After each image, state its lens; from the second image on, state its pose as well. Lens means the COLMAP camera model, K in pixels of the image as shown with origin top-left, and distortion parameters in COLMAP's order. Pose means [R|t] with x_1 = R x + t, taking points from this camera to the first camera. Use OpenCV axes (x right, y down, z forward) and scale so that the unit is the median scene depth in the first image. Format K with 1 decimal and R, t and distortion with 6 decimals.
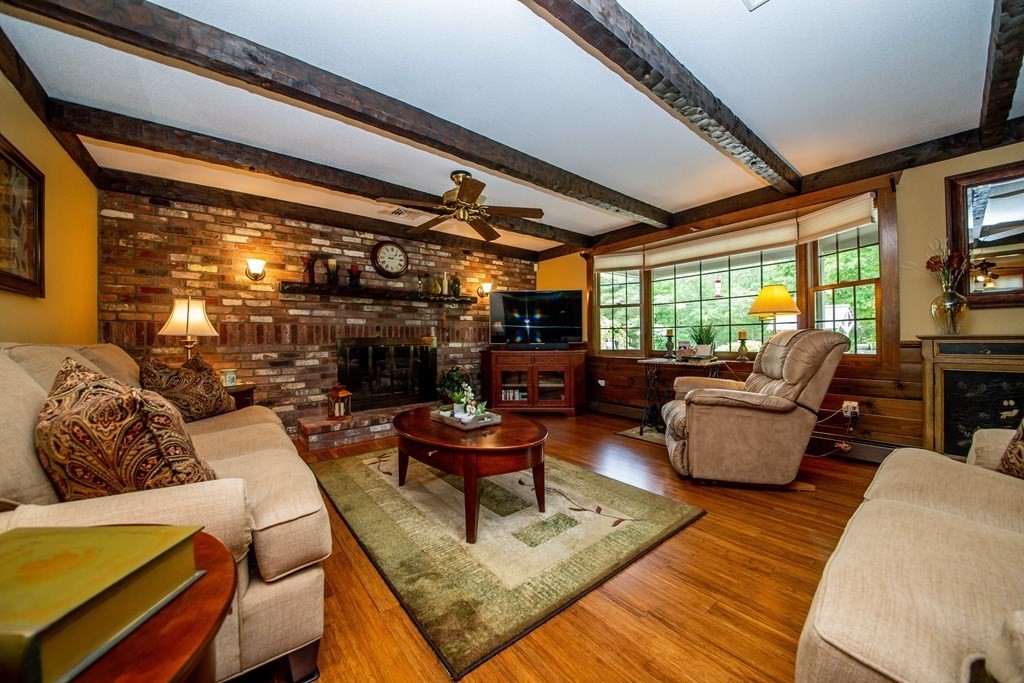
lens RADIAL K [[361.6, 0, 516.8], [0, 361.6, 340.1], [0, 0, 1]] dist [0.027670, -0.027877]
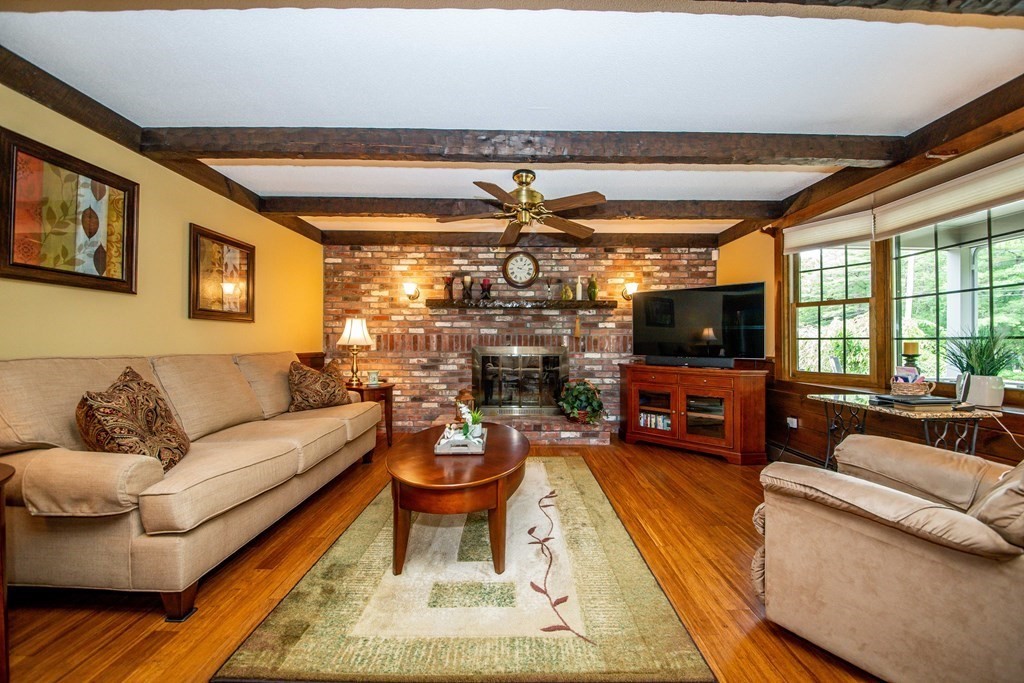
lens RADIAL K [[379.5, 0, 514.8], [0, 379.5, 338.8], [0, 0, 1]] dist [0.045013, -0.035937]
pose [[0.780910, 0.008493, -0.624586, 0.335728], [-0.014526, 0.999884, -0.004564, -0.026333], [0.624475, 0.012637, 0.780943, 0.181353]]
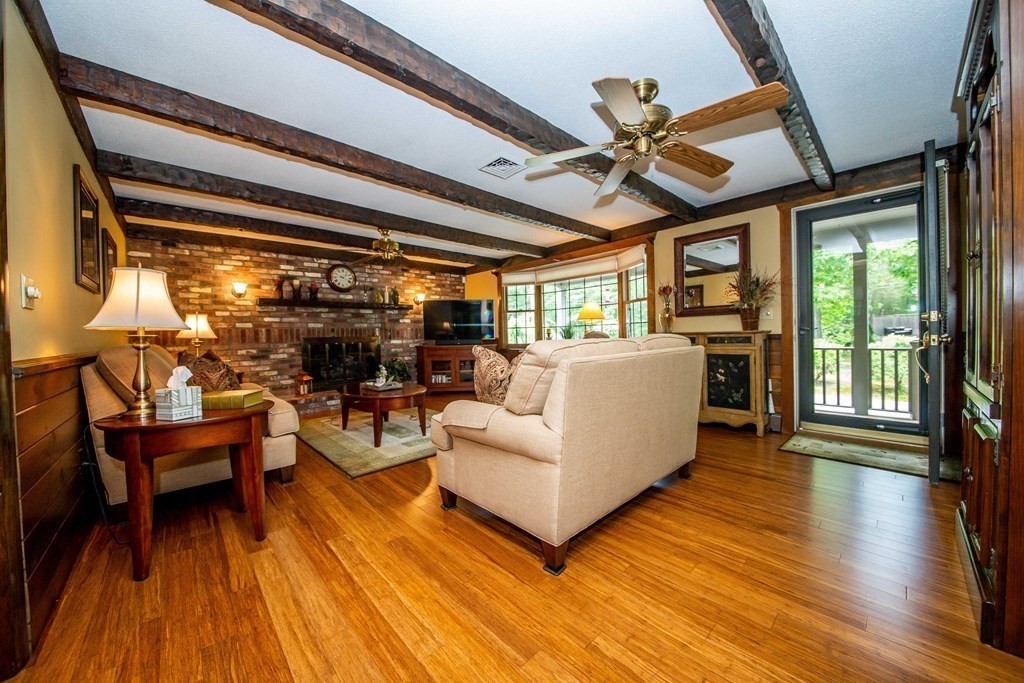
lens RADIAL K [[363.3, 0, 522.6], [0, 363.3, 340.3], [0, 0, 1]] dist [0.009977, -0.015042]
pose [[0.996325, -0.013336, 0.084604, 0.216941], [0.012209, 0.999830, 0.013824, -0.005803], [-0.084774, -0.012741, 0.996319, -0.428509]]
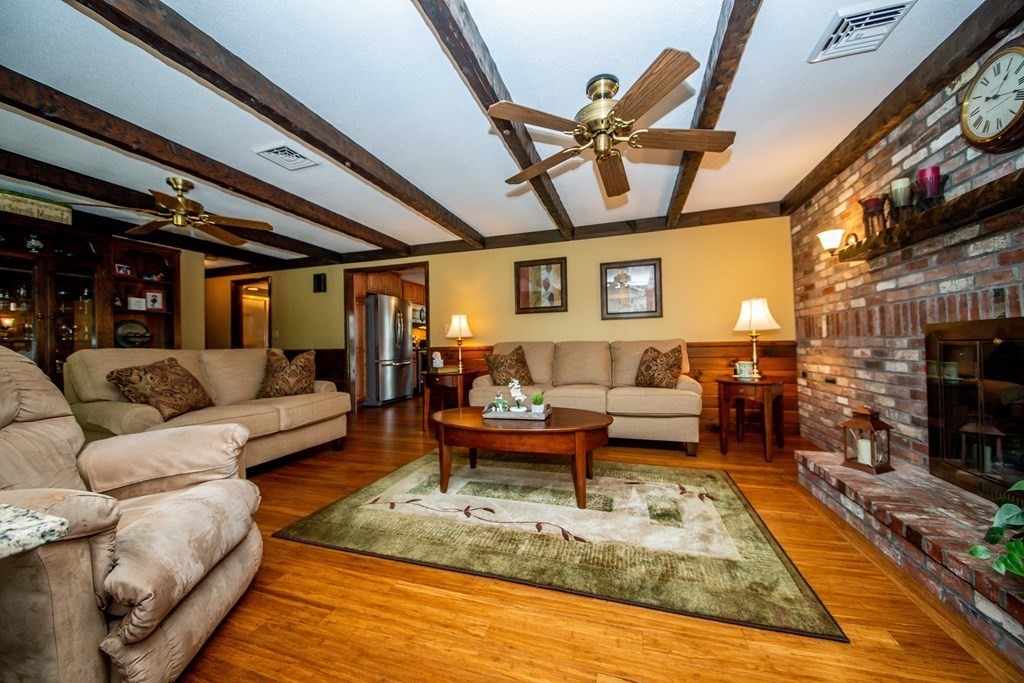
lens RADIAL K [[361.3, 0, 523.5], [0, 361.3, 339.1], [0, 0, 1]] dist [0.022633, -0.021080]
pose [[-0.830815, 0.018563, -0.556239, 0.260347], [0.028702, 0.999543, -0.009514, 0.003766], [0.555808, -0.023870, -0.830968, 1.125752]]
